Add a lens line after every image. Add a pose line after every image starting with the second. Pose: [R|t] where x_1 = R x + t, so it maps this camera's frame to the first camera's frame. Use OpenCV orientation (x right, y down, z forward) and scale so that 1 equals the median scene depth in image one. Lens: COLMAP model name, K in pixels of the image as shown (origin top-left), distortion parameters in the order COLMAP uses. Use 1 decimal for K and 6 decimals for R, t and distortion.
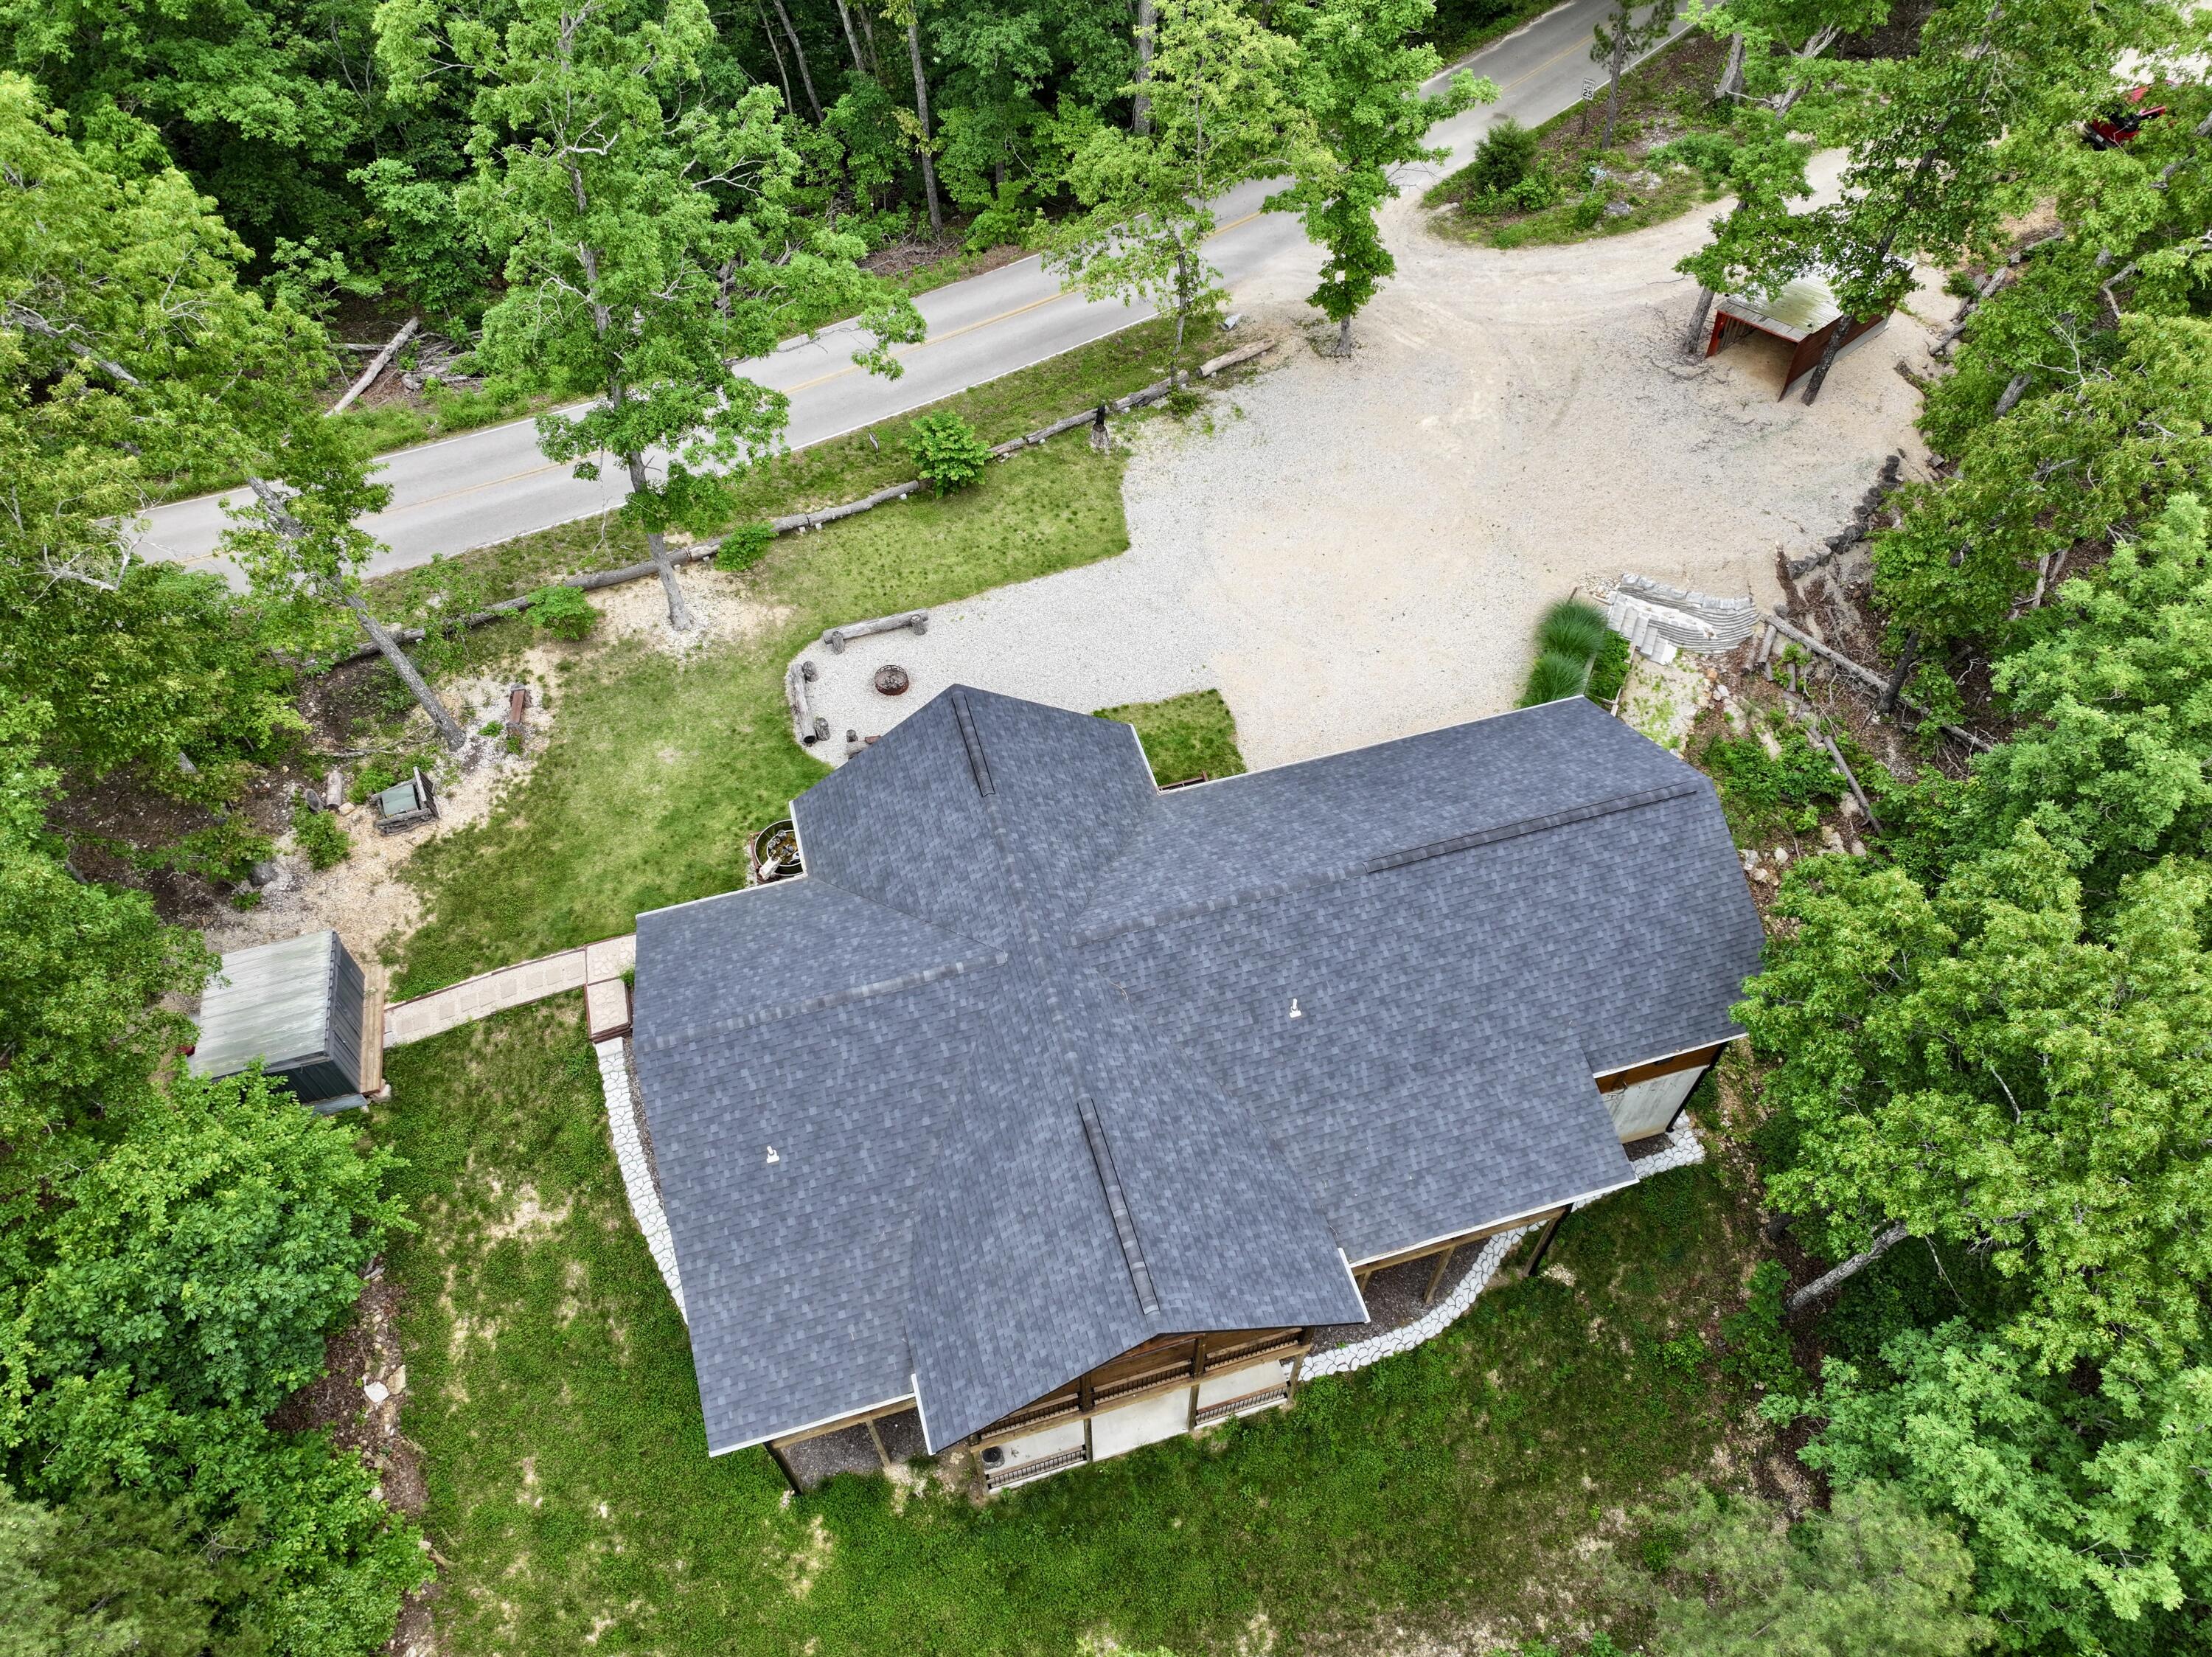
lens RADIAL K [[1549.4, 0, 1114.1], [0, 1549.4, 820.9], [0, 0, 1]] dist [0.007451, -0.003089]
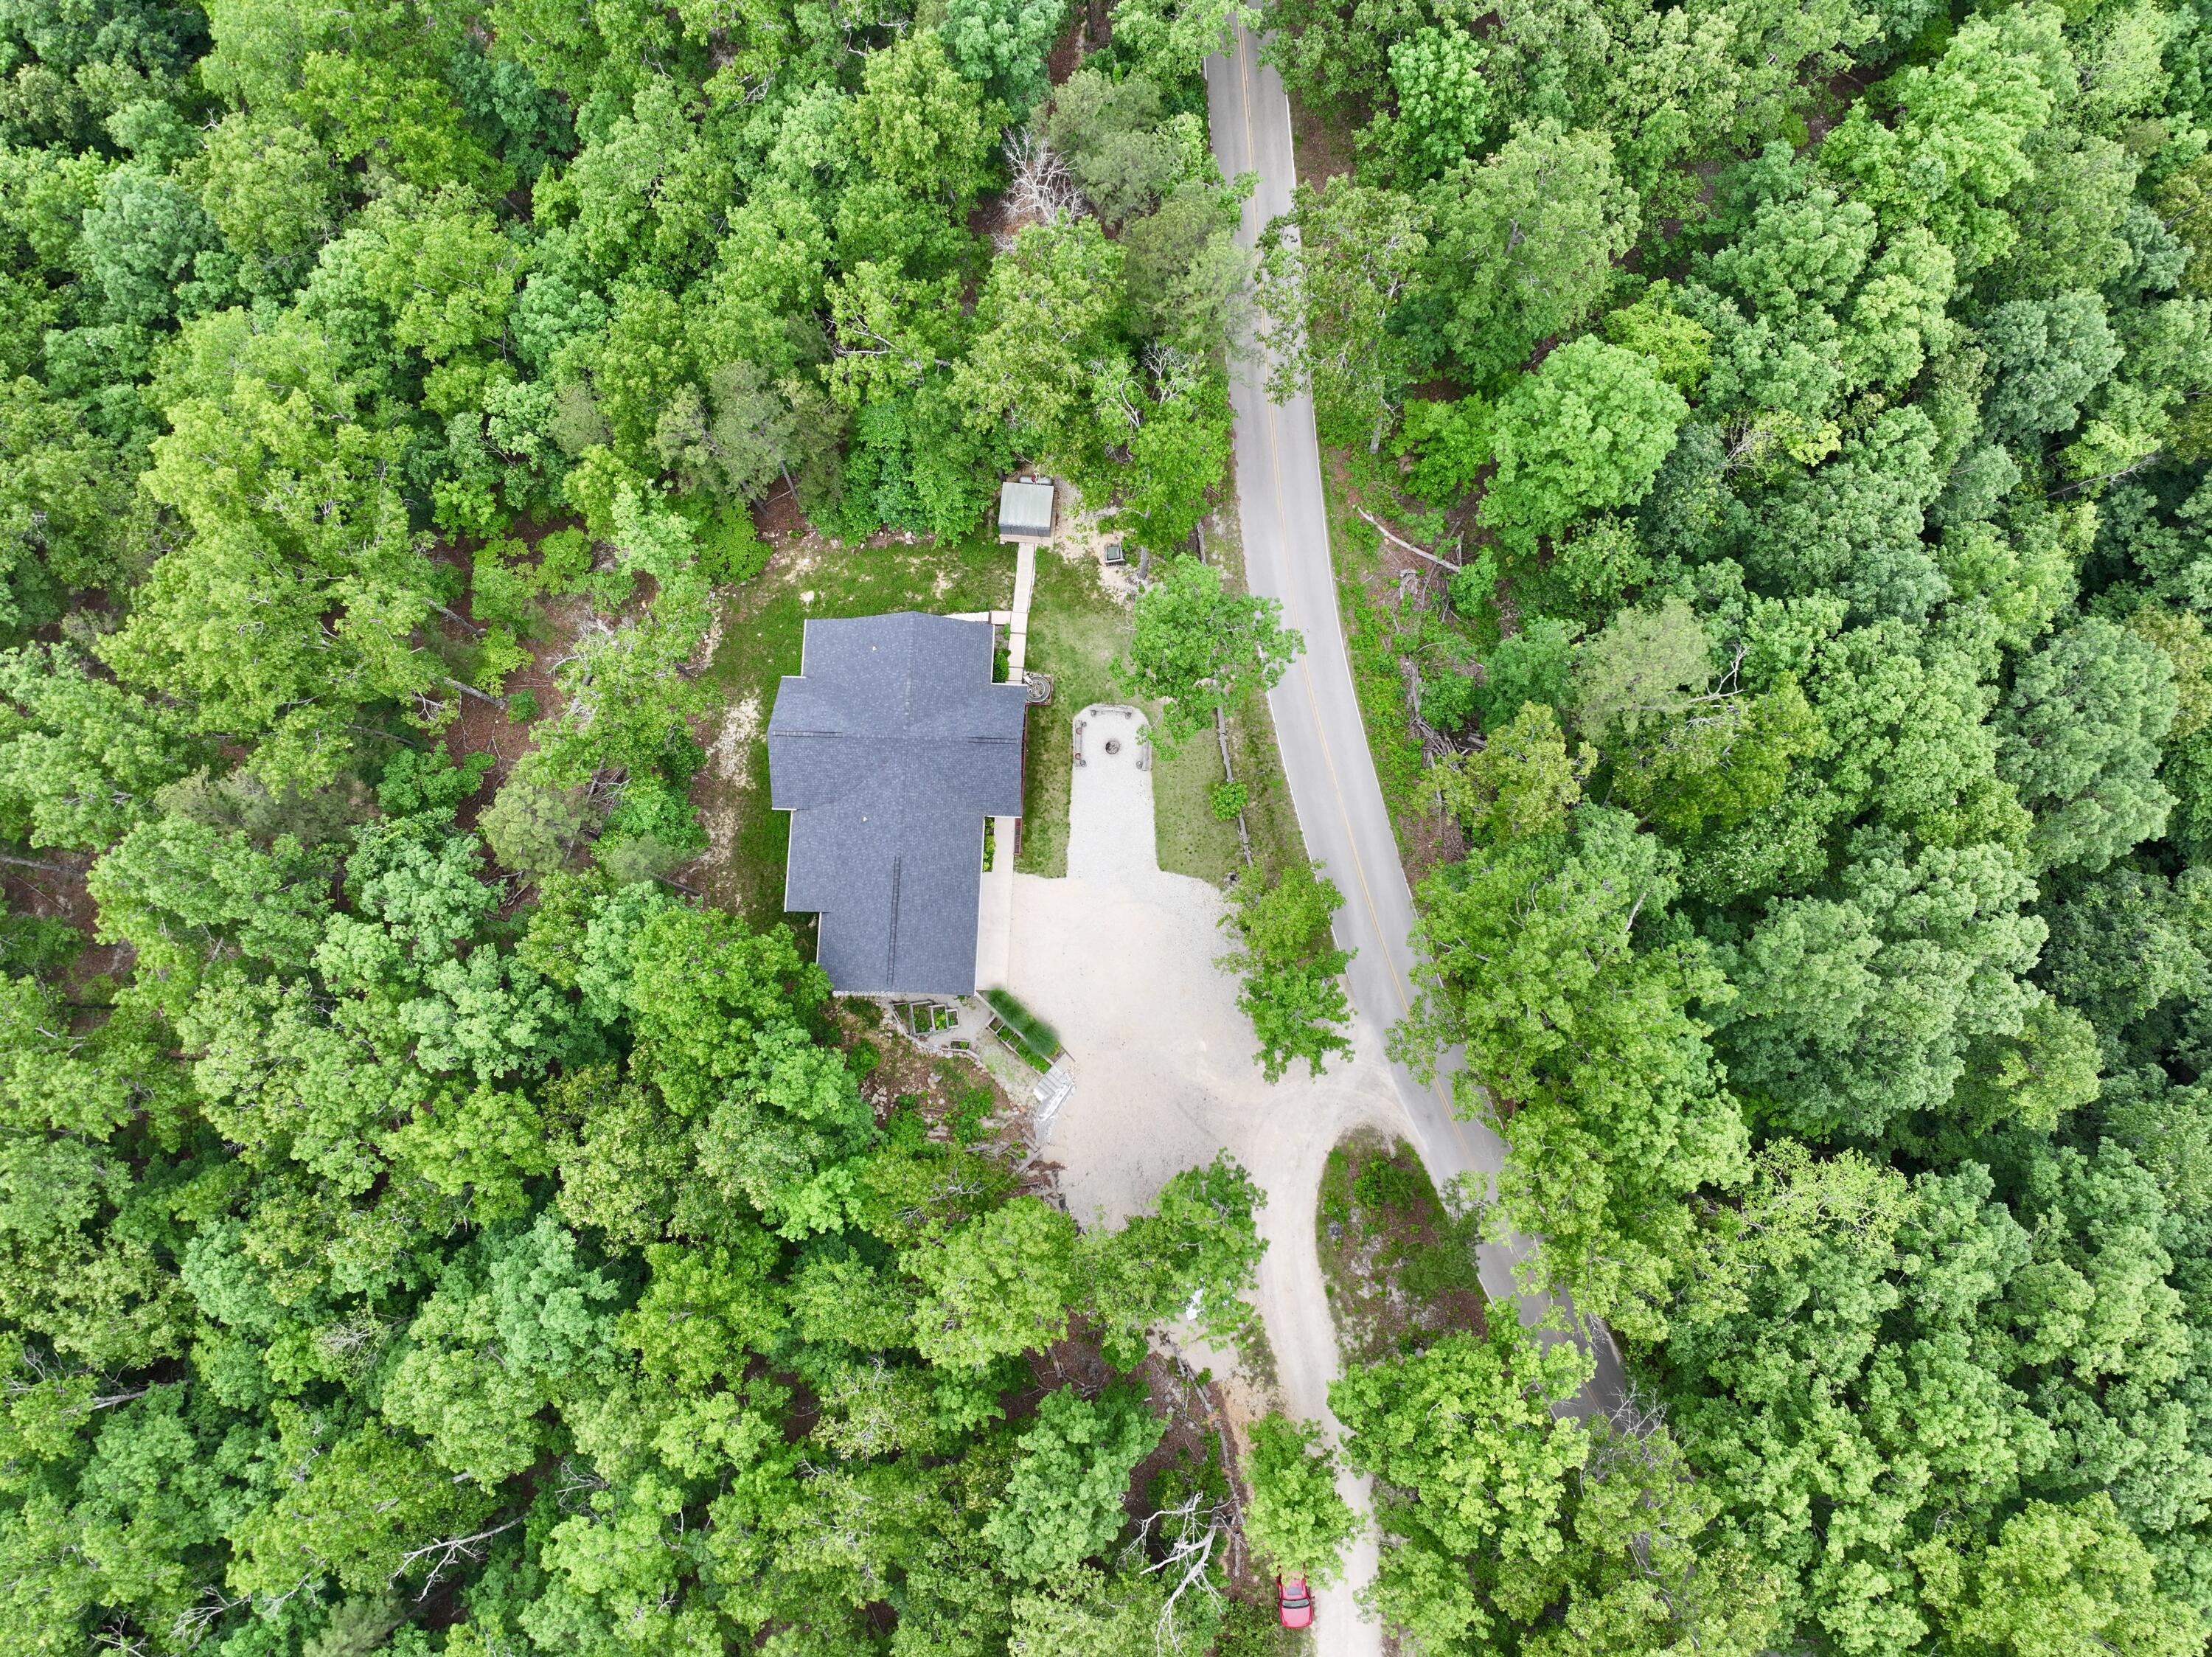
lens RADIAL K [[1547.9, 0, 1112.4], [0, 1547.9, 826.8], [0, 0, 1]] dist [-0.000219, -0.001264]
pose [[-0.325382, 0.933651, -0.149740, 0.354524], [-0.749304, -0.157995, 0.643102, -1.792758], [0.576775, 0.321454, 0.750998, -0.801808]]
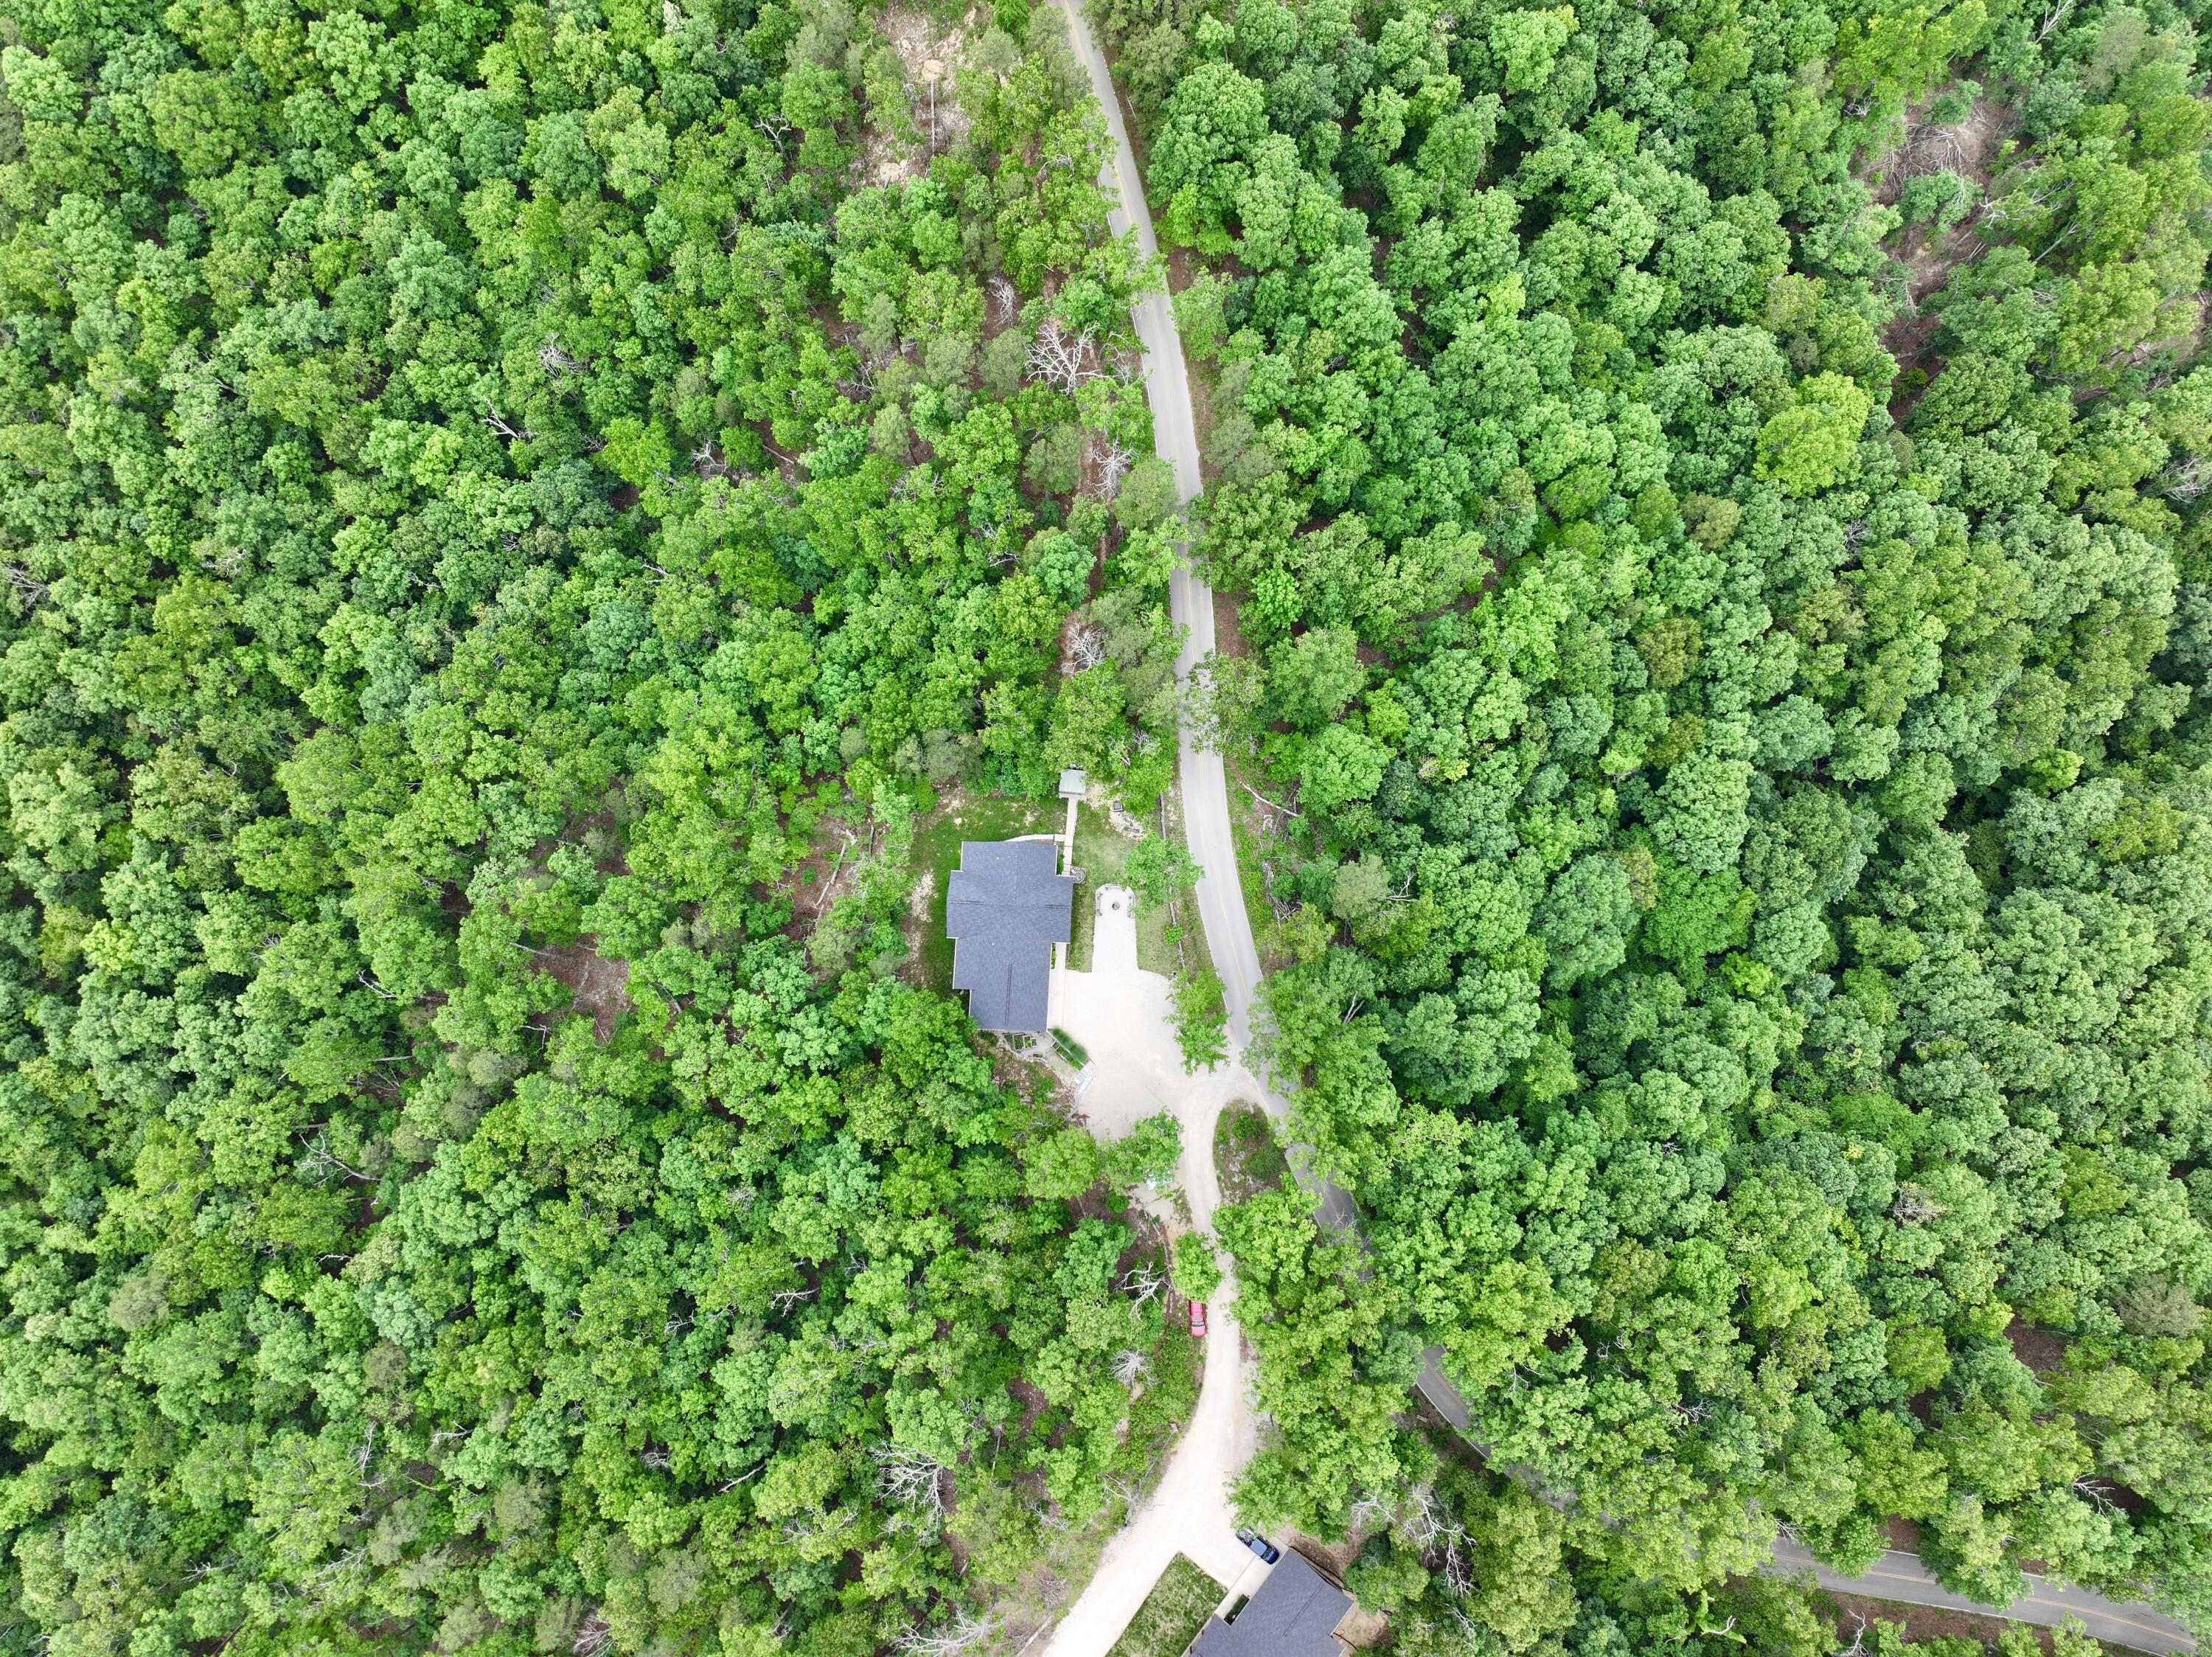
lens RADIAL K [[1549.4, 0, 1114.1], [0, 1549.4, 820.9], [0, 0, 1]] dist [0.007451, -0.003089]
pose [[-0.336108, 0.929349, -0.152784, 0.366903], [-0.748044, -0.164854, 0.642848, -3.372027], [0.572243, 0.330355, 0.750602, -2.868915]]
